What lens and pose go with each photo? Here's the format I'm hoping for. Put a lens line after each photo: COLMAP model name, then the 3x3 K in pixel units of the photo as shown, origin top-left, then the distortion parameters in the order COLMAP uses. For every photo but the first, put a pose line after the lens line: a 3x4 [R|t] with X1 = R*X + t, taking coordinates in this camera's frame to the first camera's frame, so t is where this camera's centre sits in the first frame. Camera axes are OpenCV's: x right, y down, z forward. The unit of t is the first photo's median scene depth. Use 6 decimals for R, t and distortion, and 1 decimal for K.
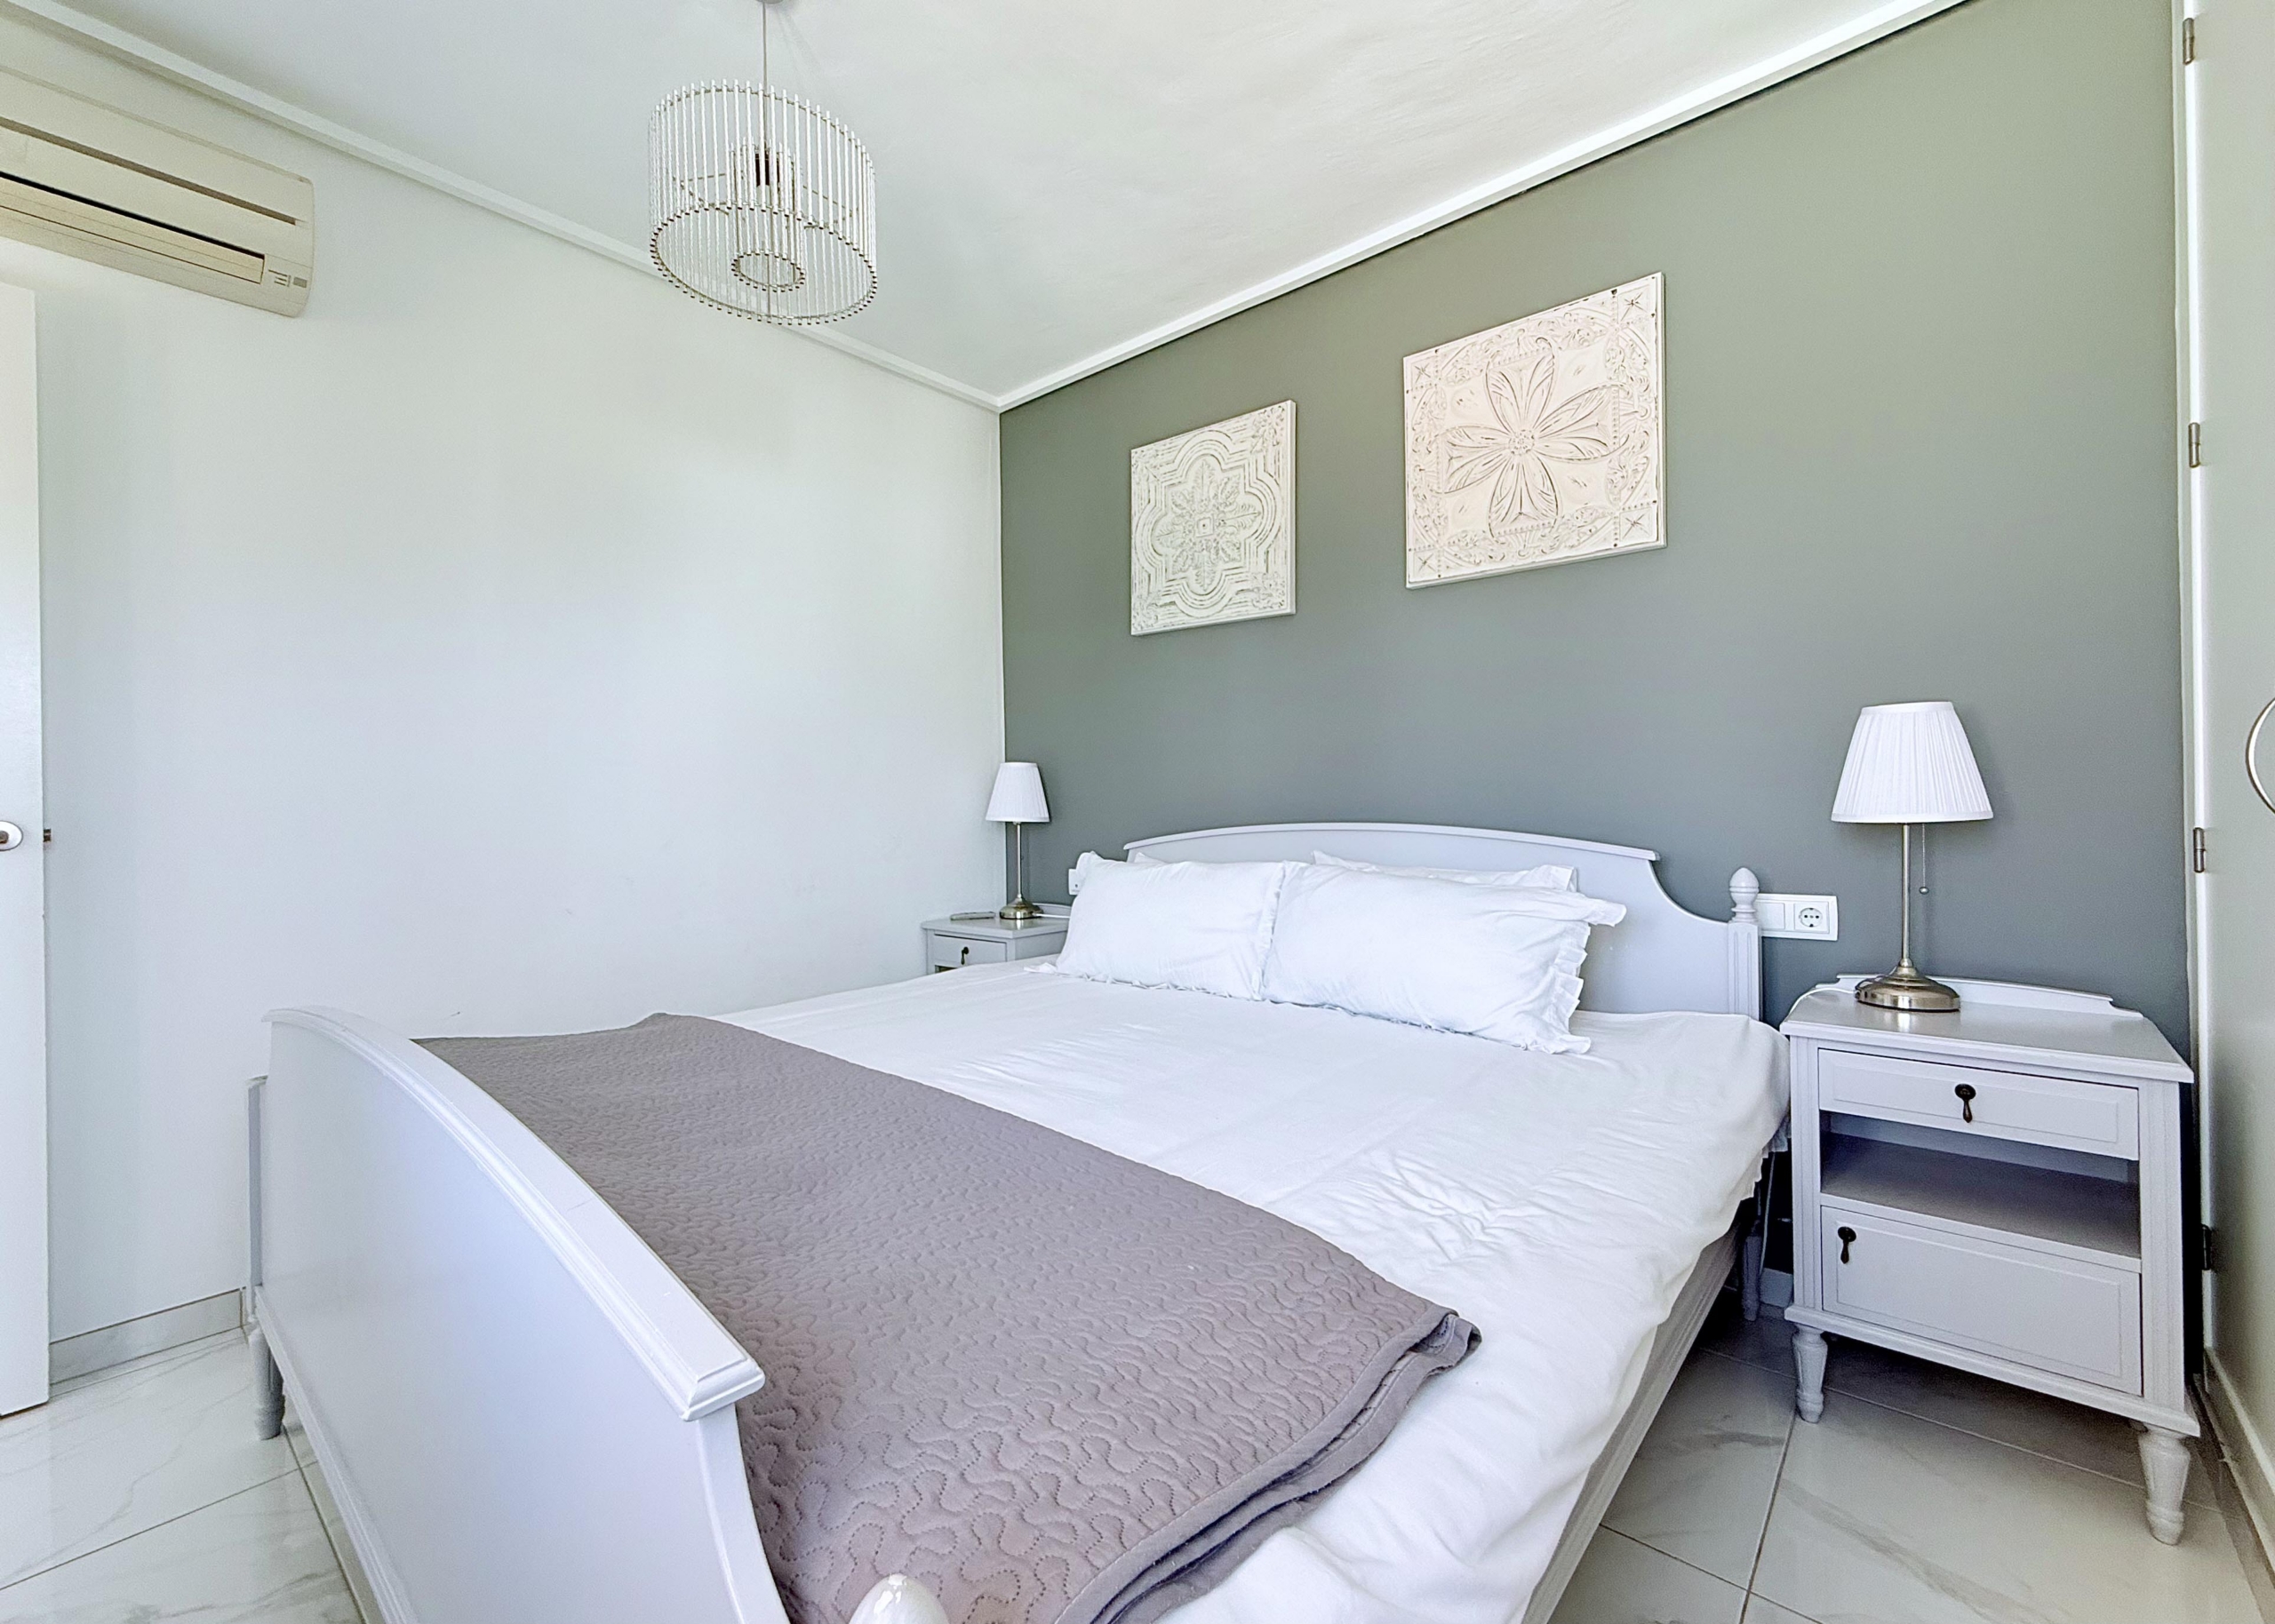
lens RADIAL K [[951.3, 0, 1137.5], [0, 951.3, 812.0], [0, 0, 1]] dist [0.001306, 0.000289]
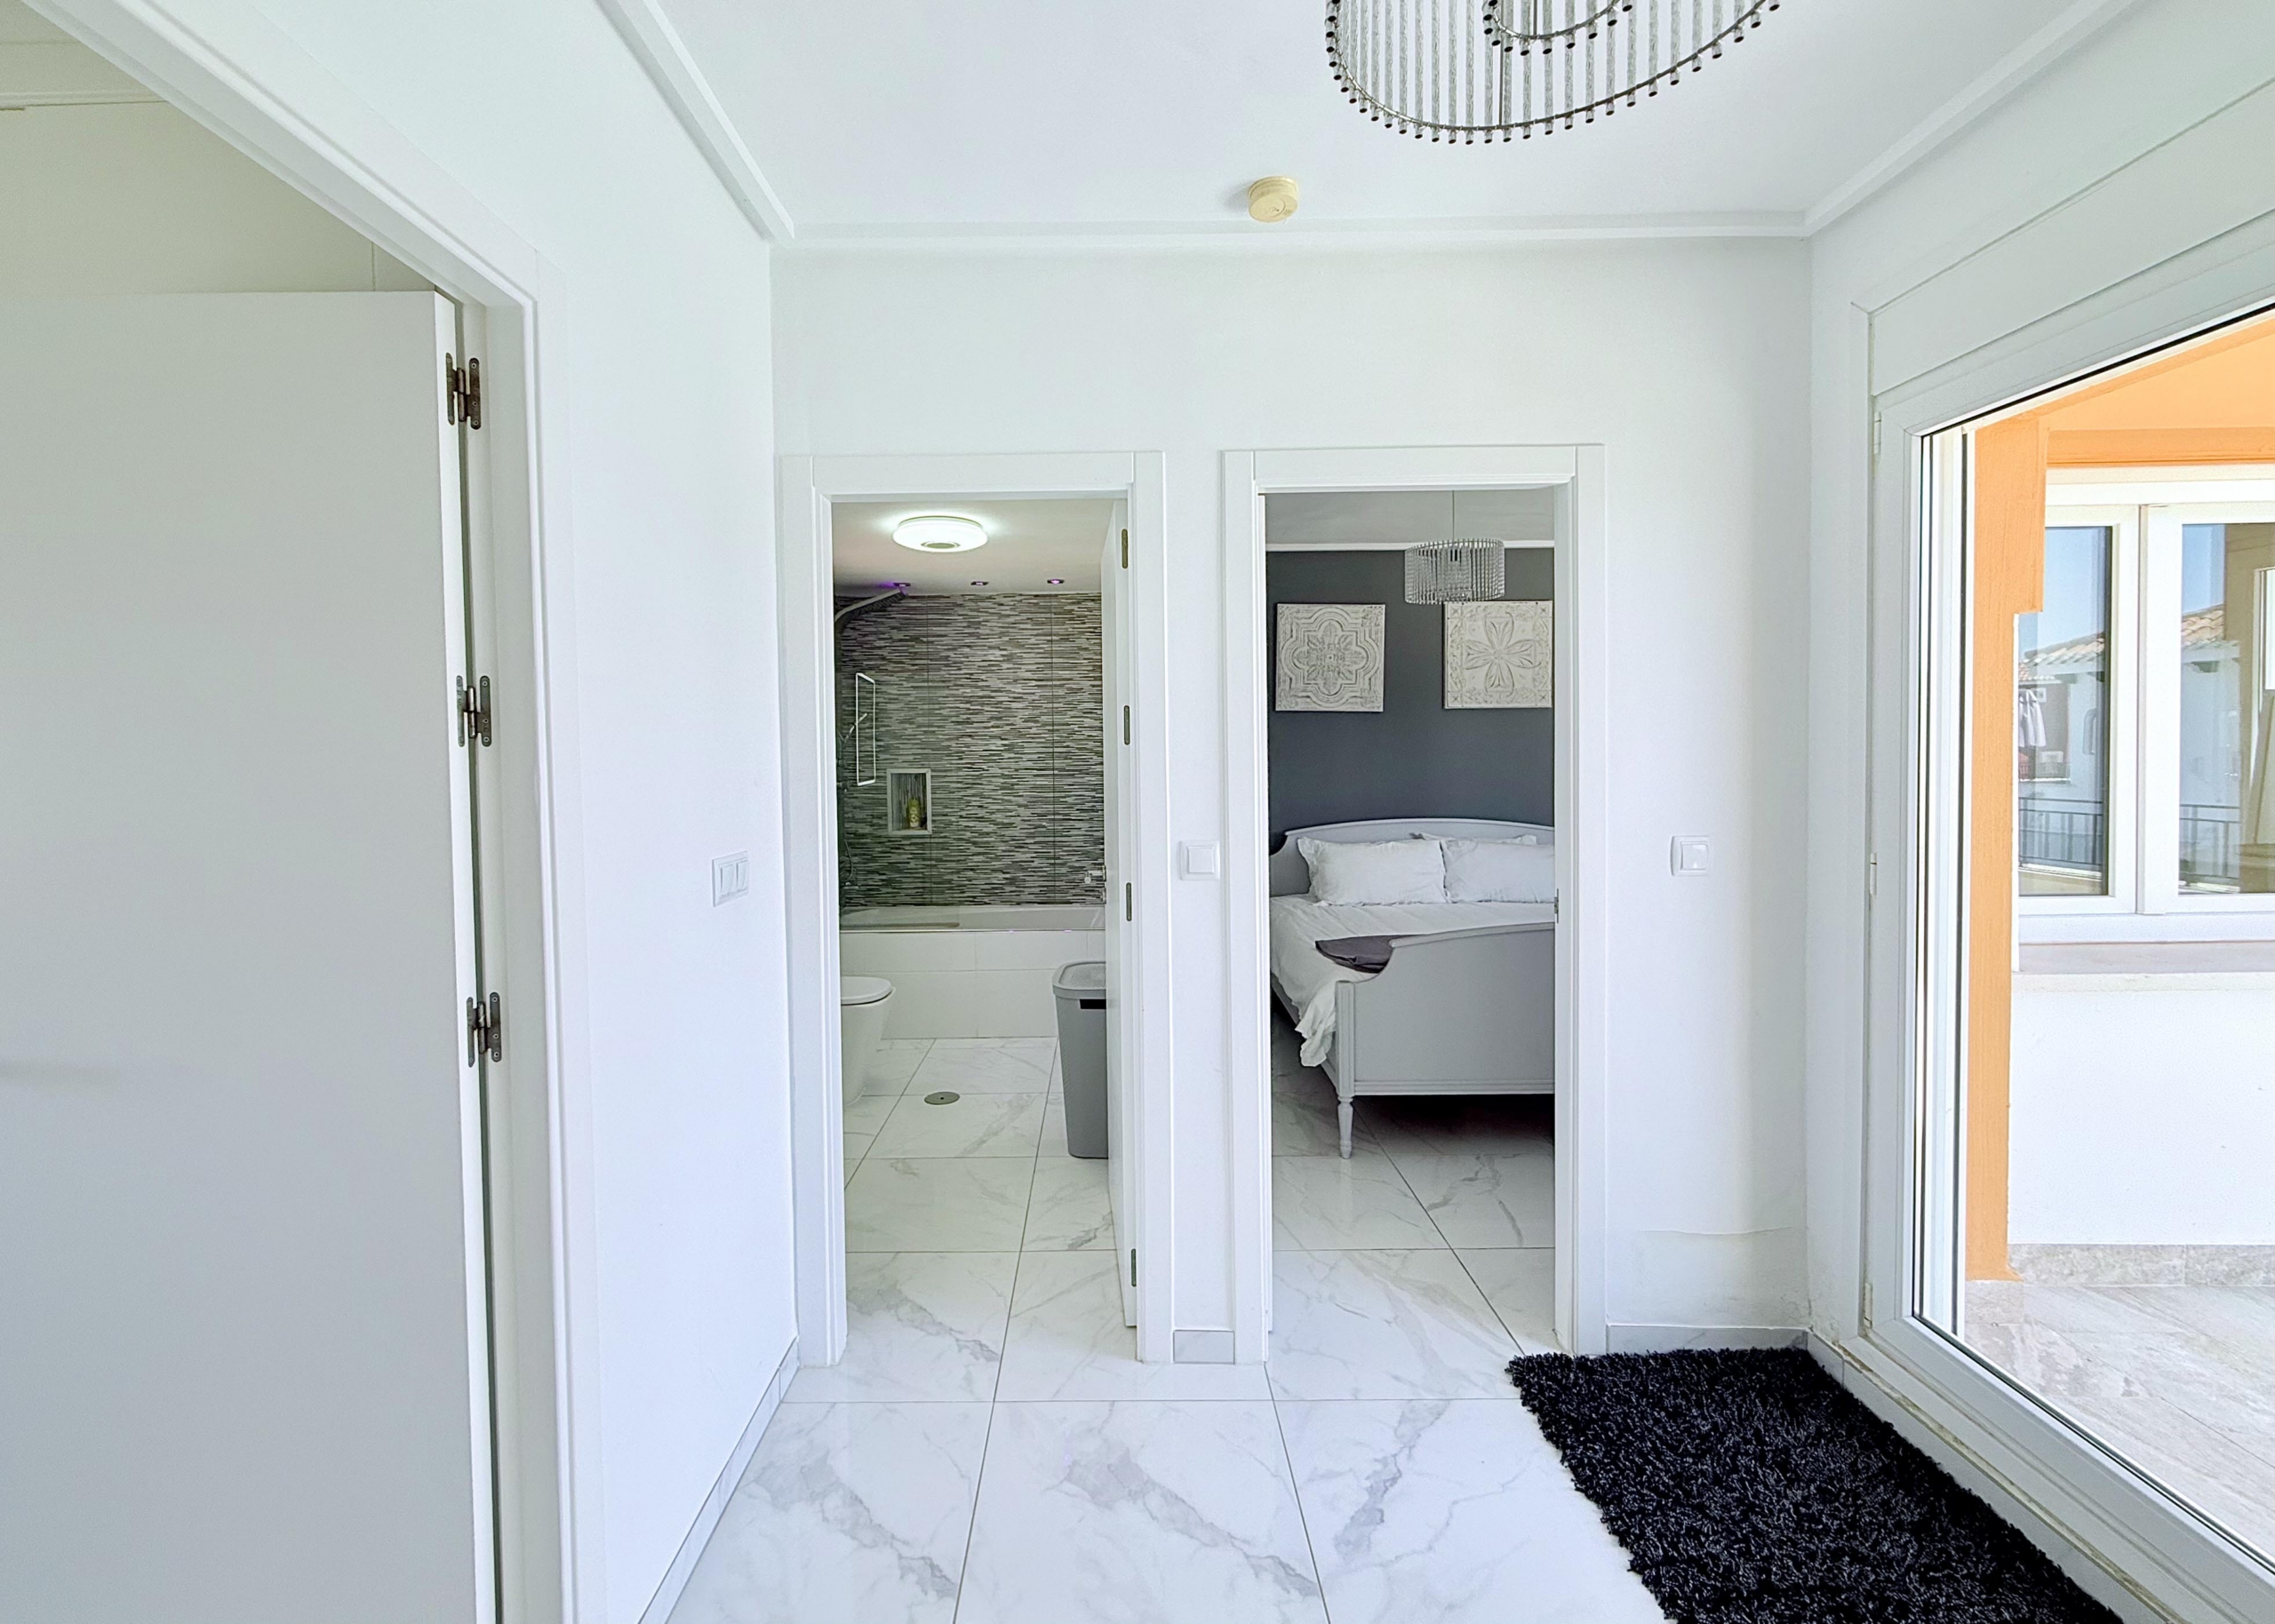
lens RADIAL K [[928.9, 0, 1108.5], [0, 928.9, 760.7], [0, 0, 1]] dist [0.001346, 0.000195]
pose [[0.766421, -0.002604, 0.642333, -1.678161], [0.001986, 0.999997, 0.001685, -0.124686], [-0.642336, -0.000015, 0.766424, -0.122893]]
